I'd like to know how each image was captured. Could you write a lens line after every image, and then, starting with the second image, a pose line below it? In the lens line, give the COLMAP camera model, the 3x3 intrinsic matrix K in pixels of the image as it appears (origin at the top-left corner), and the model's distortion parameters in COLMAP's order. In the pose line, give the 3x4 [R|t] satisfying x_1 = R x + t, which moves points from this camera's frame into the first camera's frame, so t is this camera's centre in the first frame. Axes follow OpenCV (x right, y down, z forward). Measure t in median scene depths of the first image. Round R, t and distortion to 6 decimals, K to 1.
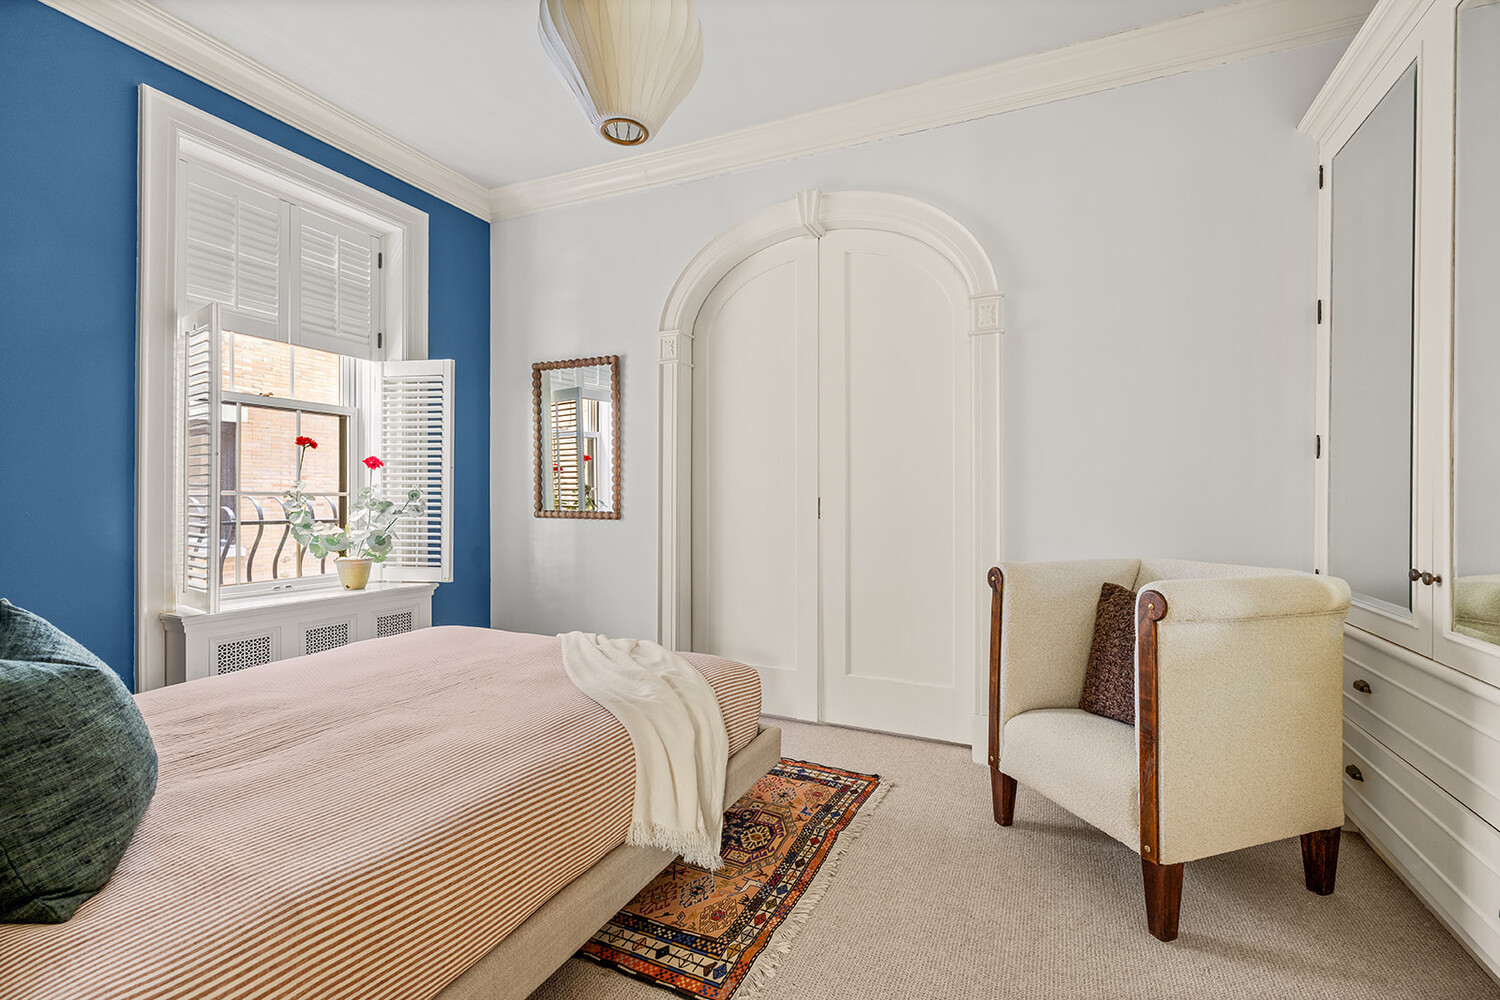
lens RADIAL K [[625.7, 0, 749.6], [0, 625.7, 503.9], [0, 0, 1]] dist [-0.004342, -0.000175]
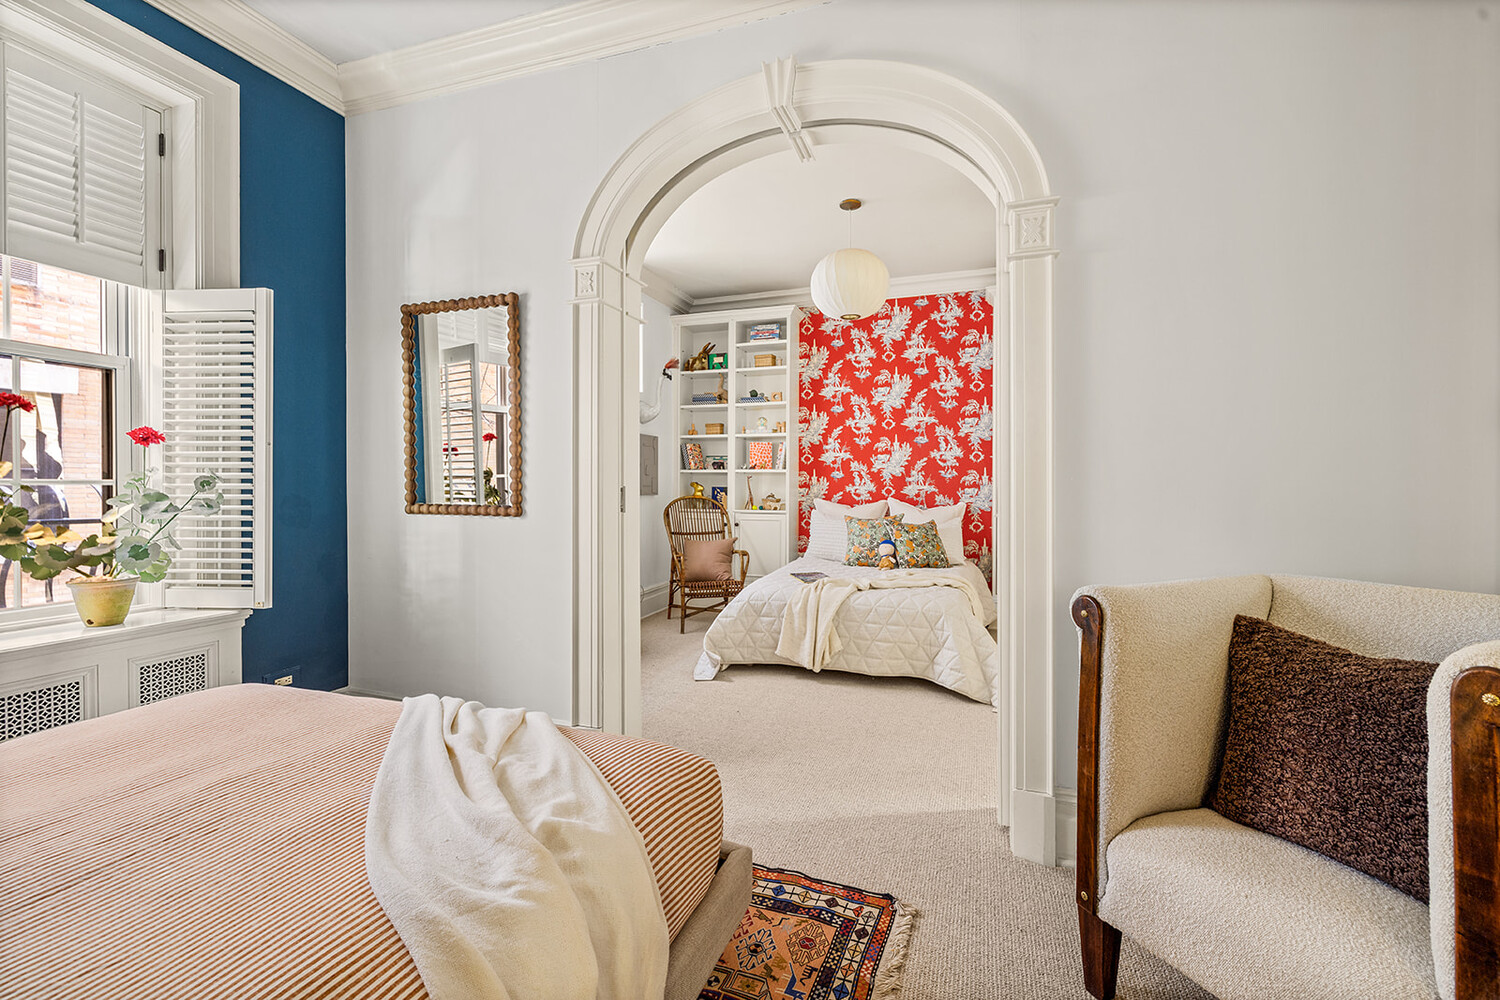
lens RADIAL K [[625.7, 0, 746.5], [0, 625.7, 502.7], [0, 0, 1]] dist [-0.004342, -0.000175]
pose [[0.996265, -0.002583, 0.086312, -0.006785], [0.001164, 0.999863, 0.016486, -0.003469], [-0.086343, -0.016324, 0.996132, 0.255473]]
